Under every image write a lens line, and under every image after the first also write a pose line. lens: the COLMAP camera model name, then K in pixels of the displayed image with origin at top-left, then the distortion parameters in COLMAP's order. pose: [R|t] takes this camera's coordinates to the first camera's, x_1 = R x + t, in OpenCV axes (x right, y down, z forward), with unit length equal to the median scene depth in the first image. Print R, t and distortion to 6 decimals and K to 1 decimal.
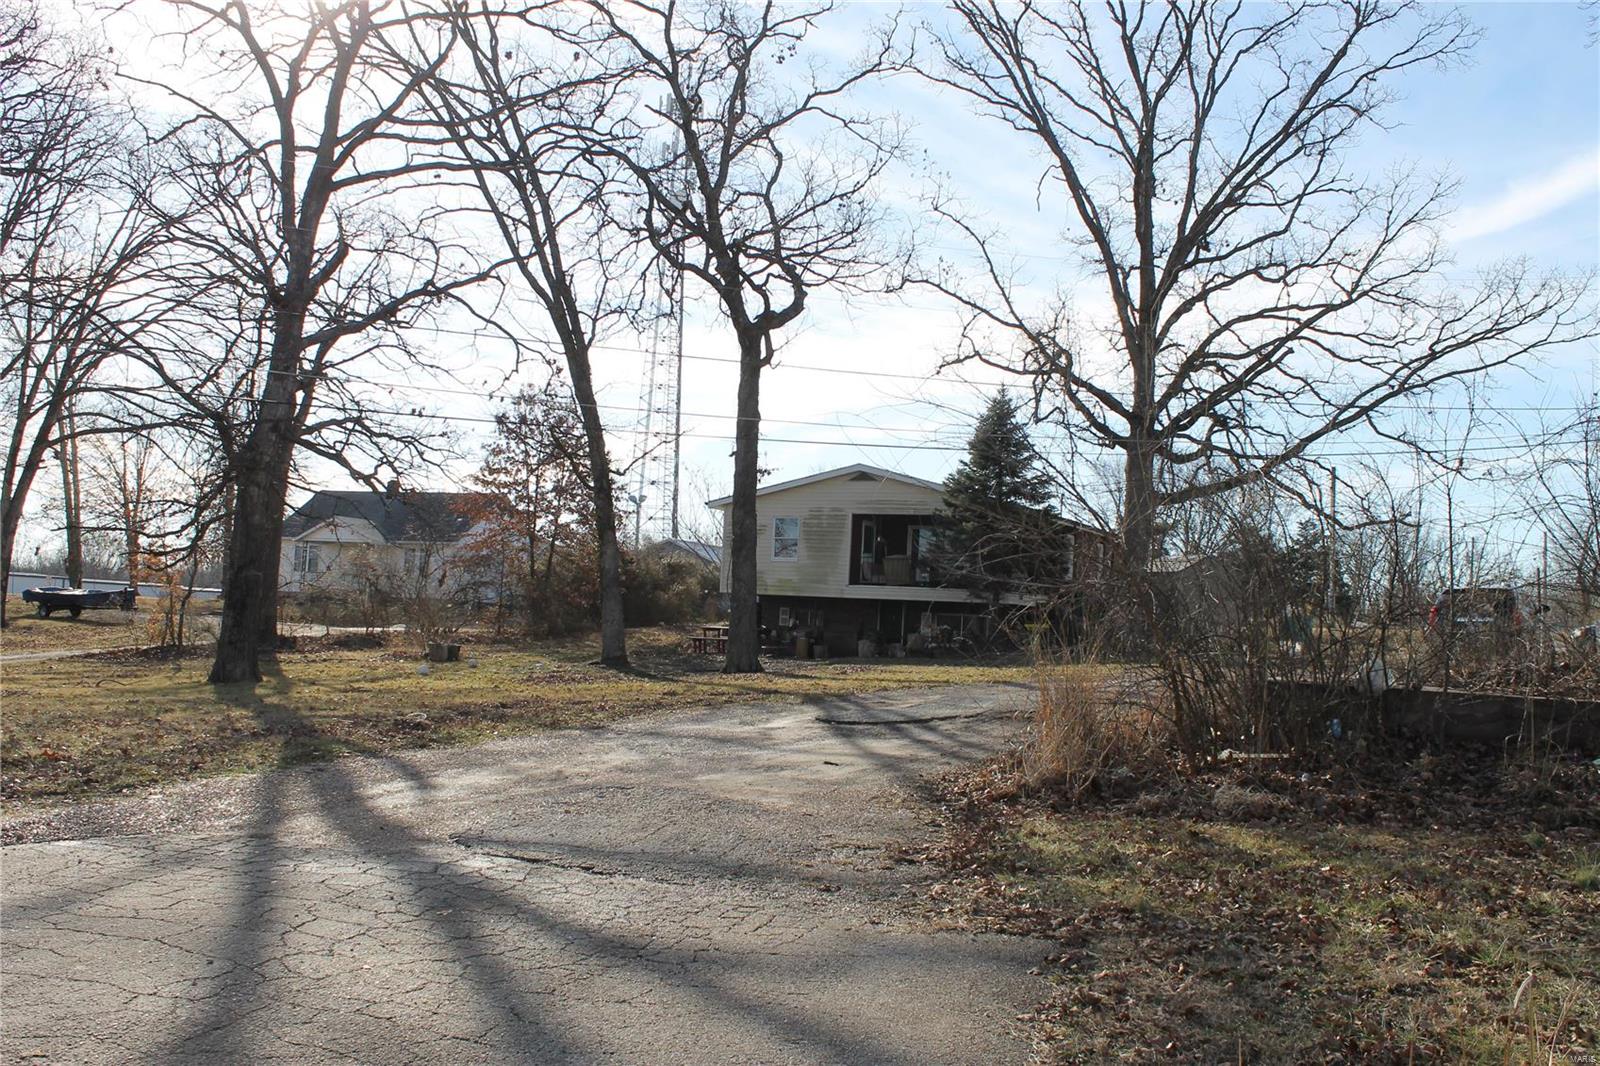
lens RADIAL K [[1523.2, 0, 793.0], [0, 1523.2, 538.9], [0, 0, 1]] dist [-0.086692, 0.000000]
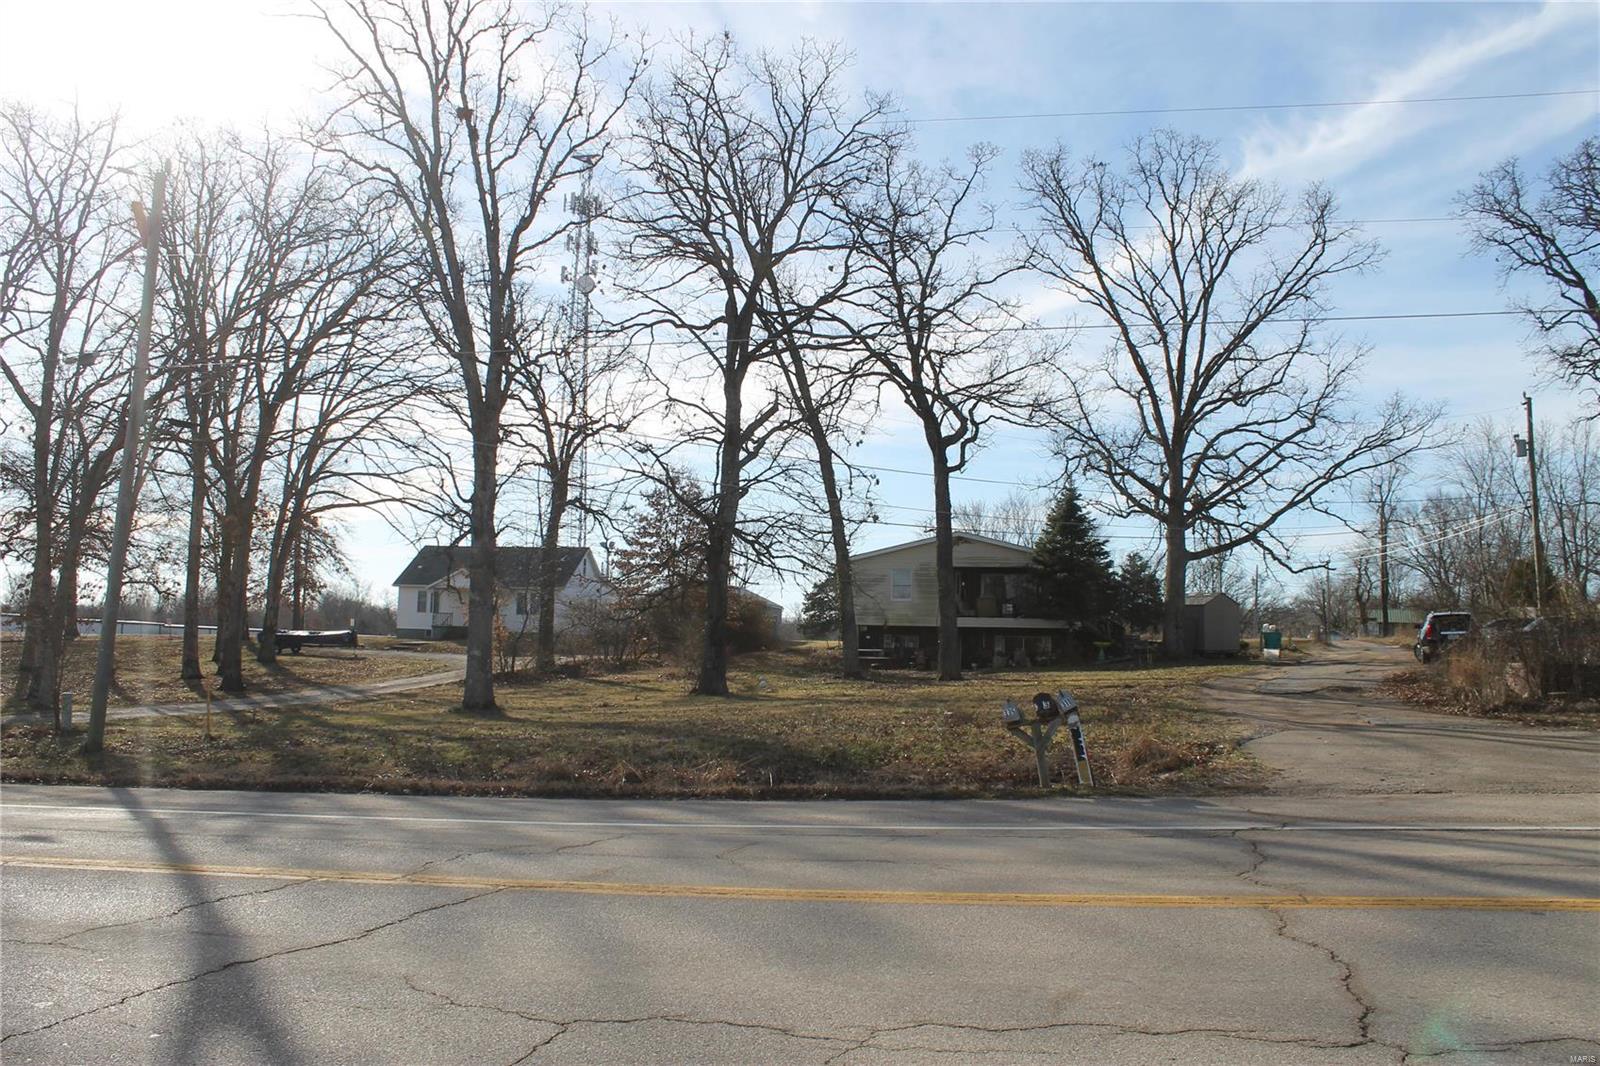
lens RADIAL K [[1377.2, 0, 807.6], [0, 1377.2, 533.7], [0, 0, 1]] dist [-0.146576, 0.121373]
pose [[0.986754, -0.008858, 0.161981, -0.332295], [0.012745, 0.999655, -0.022971, -0.021329], [-0.161721, 0.024731, 0.986527, -0.251650]]
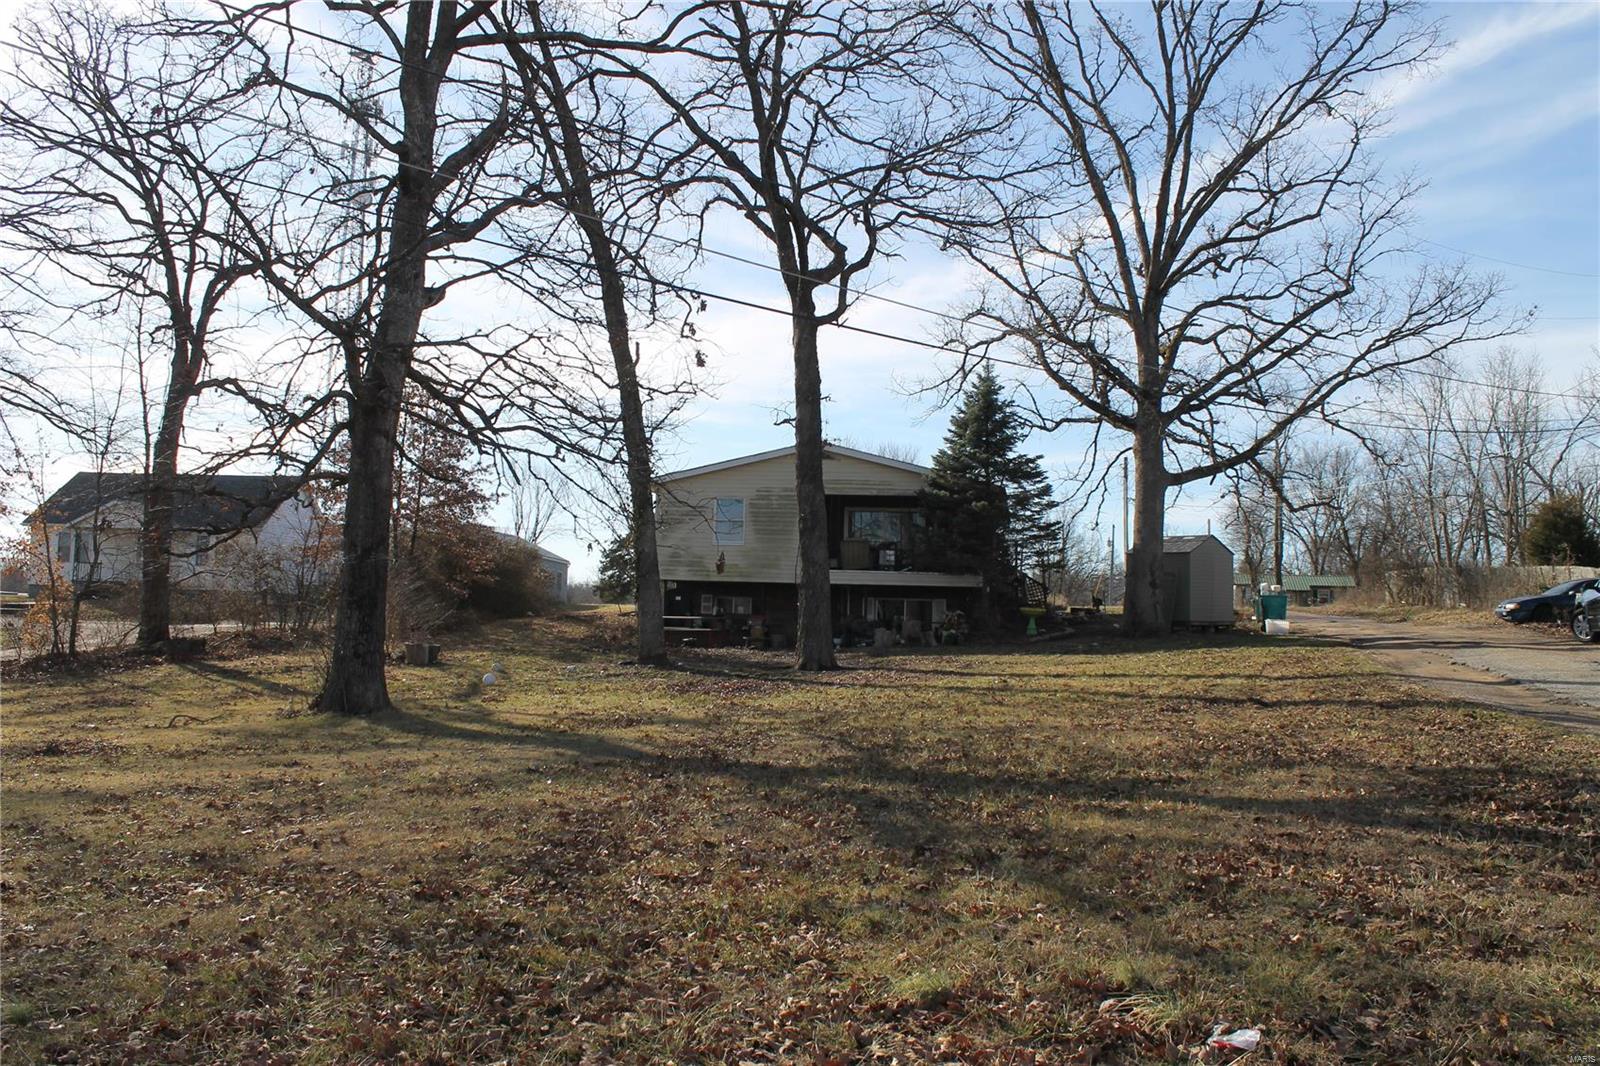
lens RADIAL K [[1377.2, 0, 808.8], [0, 1377.2, 540.9], [0, 0, 1]] dist [-0.146576, 0.121373]
pose [[0.954389, -0.001894, 0.298561, -0.239019], [-0.000423, 0.999970, 0.007696, 0.006800], [-0.298566, -0.007471, 0.954360, 0.209295]]
